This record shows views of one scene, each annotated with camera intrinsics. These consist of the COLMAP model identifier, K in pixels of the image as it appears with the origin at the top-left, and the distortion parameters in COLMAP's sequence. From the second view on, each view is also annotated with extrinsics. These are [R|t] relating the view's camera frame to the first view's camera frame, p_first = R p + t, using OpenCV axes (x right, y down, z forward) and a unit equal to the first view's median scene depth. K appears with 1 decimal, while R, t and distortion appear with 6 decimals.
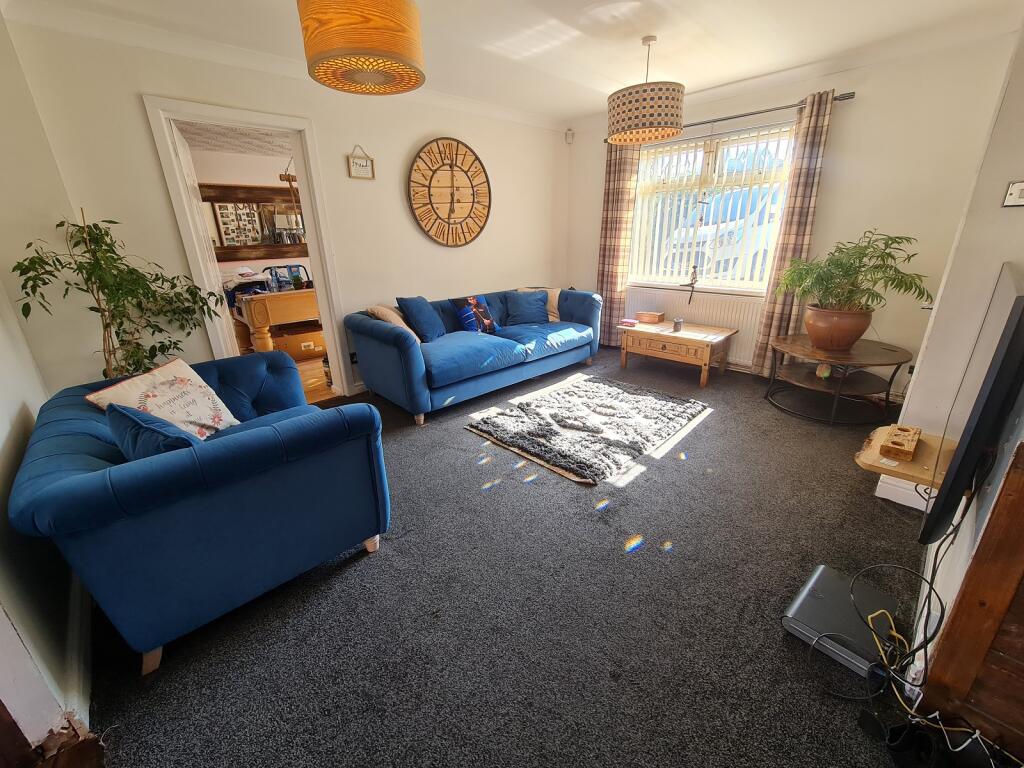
lens RADIAL K [[419.2, 0, 512.7], [0, 419.2, 382.7], [0, 0, 1]] dist [-0.003044, 0.001091]
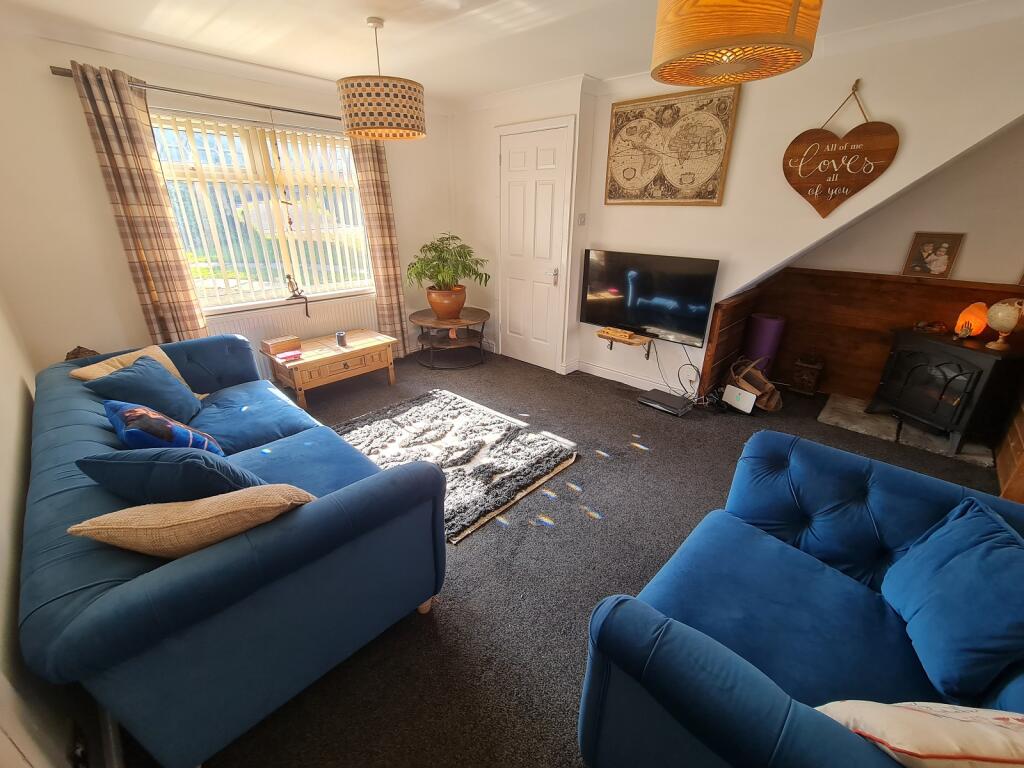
lens RADIAL K [[419.2, 0, 510.9], [0, 419.2, 383.0], [0, 0, 1]] dist [-0.003044, 0.001091]
pose [[-0.039663, -0.360555, 0.931894, -0.680361], [0.332710, 0.874644, 0.352565, -0.339172], [-0.942195, 0.324035, 0.085270, 0.810838]]
